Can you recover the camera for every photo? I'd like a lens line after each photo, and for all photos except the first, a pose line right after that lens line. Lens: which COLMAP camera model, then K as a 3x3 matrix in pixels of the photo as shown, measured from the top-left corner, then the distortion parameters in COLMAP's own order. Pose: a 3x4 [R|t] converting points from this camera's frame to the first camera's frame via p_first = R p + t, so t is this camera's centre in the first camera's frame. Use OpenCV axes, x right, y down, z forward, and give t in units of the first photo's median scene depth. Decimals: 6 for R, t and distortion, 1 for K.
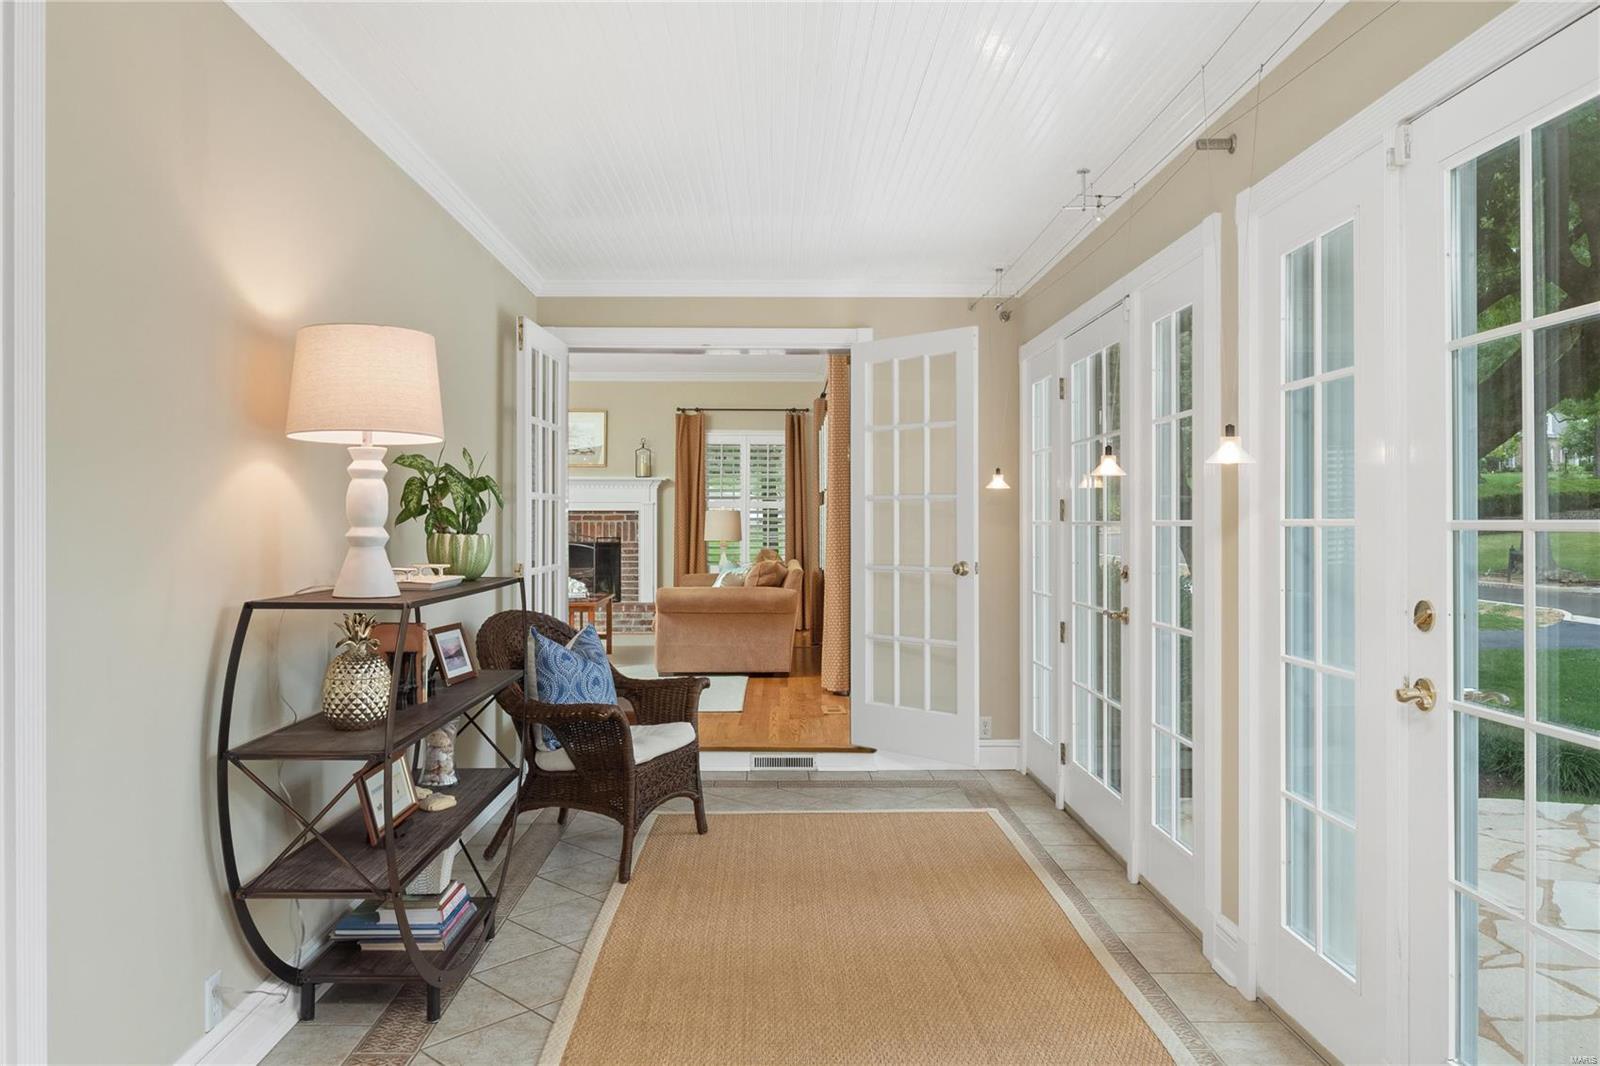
lens RADIAL K [[1111.0, 0, 799.2], [0, 1111.0, 527.0], [0, 0, 1]] dist [-0.002981, -0.000192]
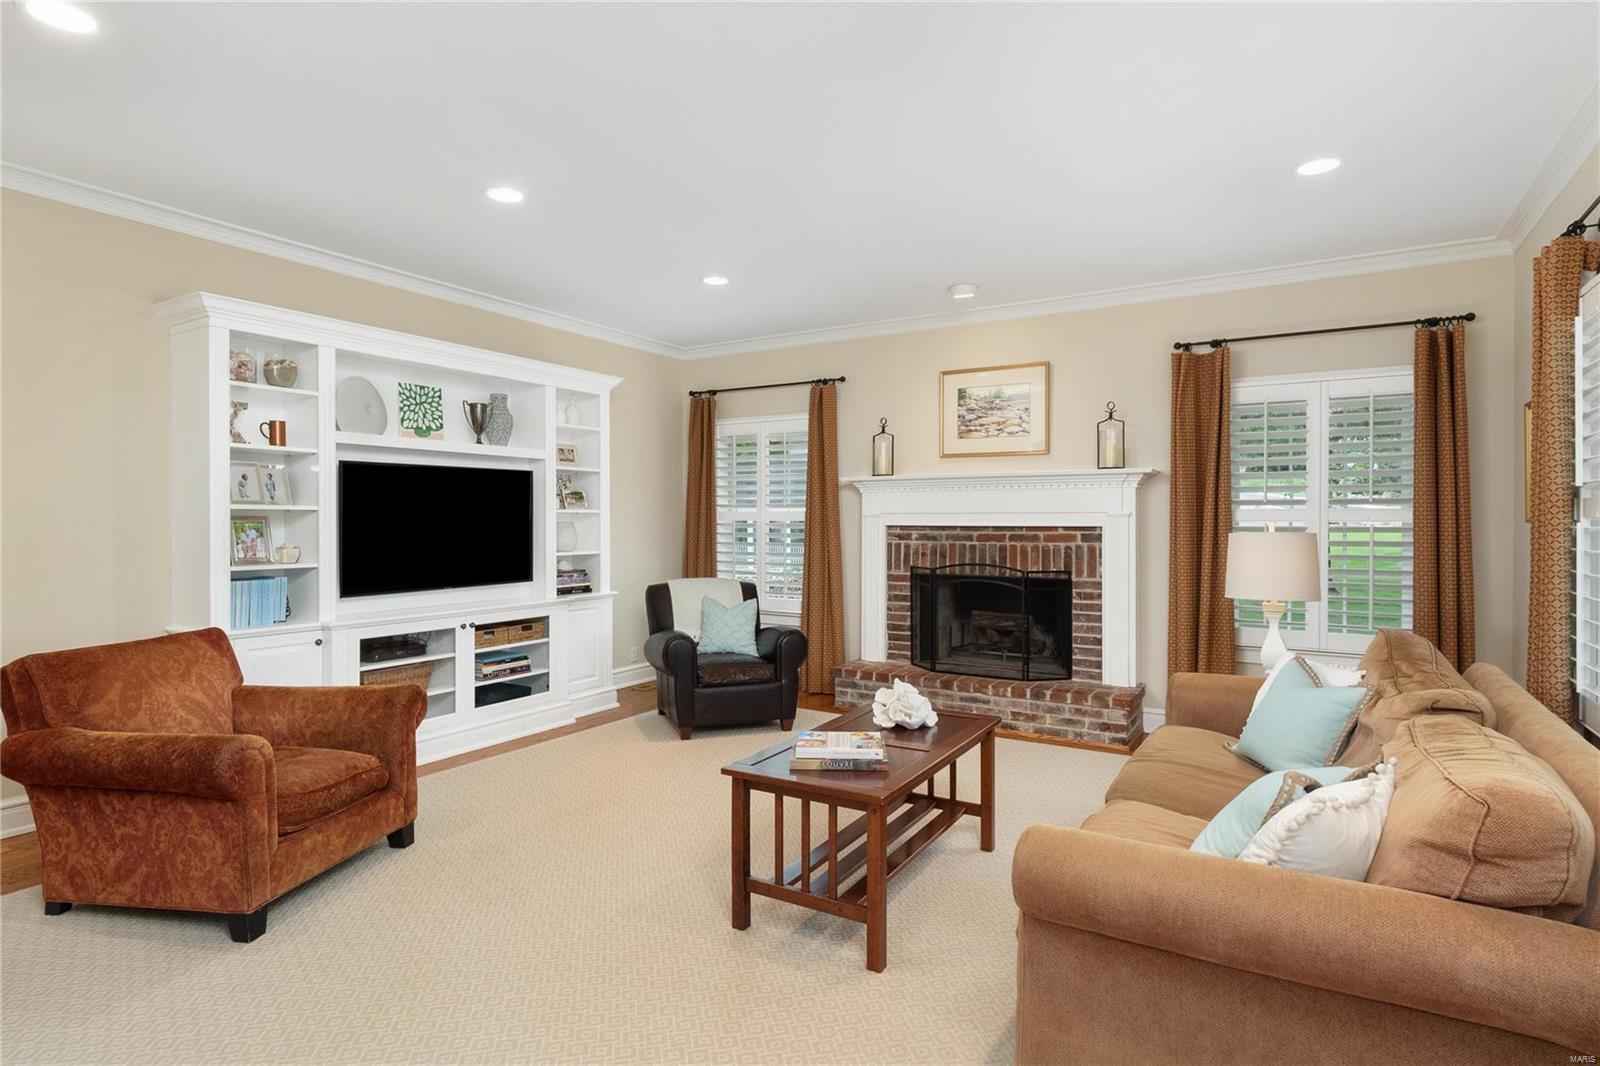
lens RADIAL K [[832.2, 0, 798.3], [0, 832.2, 525.9], [0, 0, 1]] dist [-0.000844, -0.000443]
pose [[0.845870, 0.002395, -0.533384, -0.046398], [-0.003484, 0.999993, -0.001034, -0.014098], [0.533378, 0.002733, 0.845873, 0.544618]]
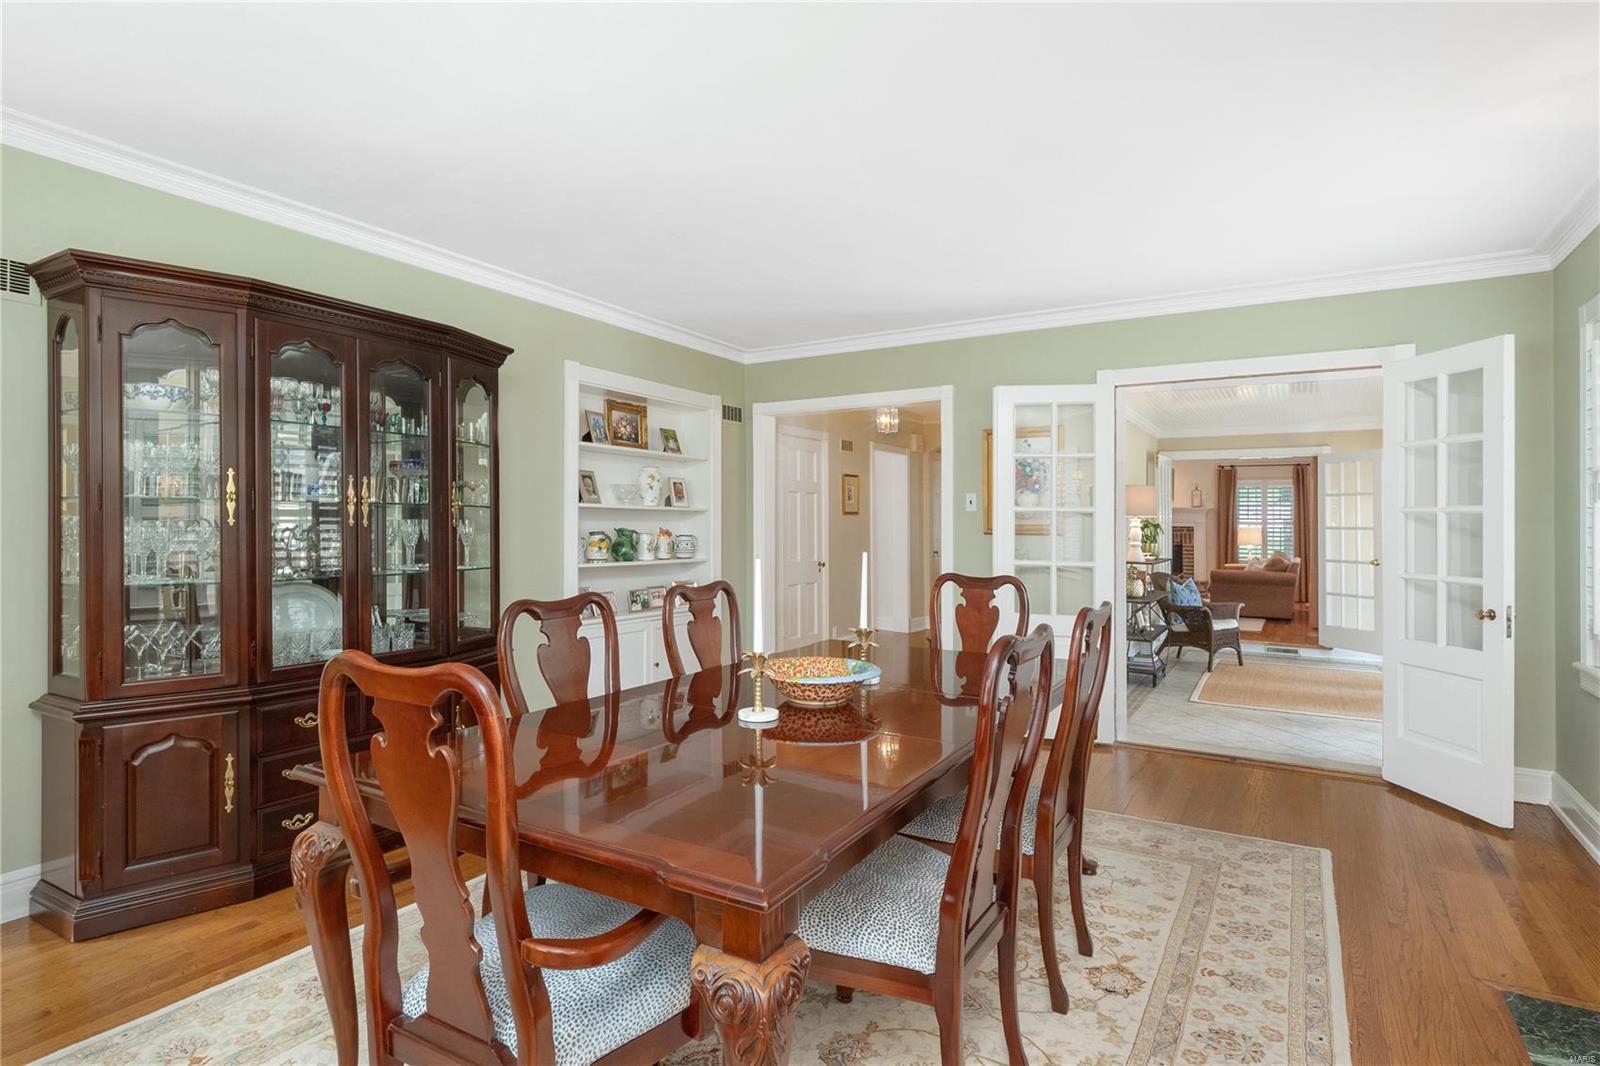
lens RADIAL K [[832.2, 0, 797.3], [0, 832.2, 532.3], [0, 0, 1]] dist [-0.000844, -0.000443]
pose [[0.851620, 0.001073, -0.524158, 0.019587], [0.000238, 0.999997, 0.002432, -0.009061], [0.524159, -0.002196, 0.851618, -0.528690]]
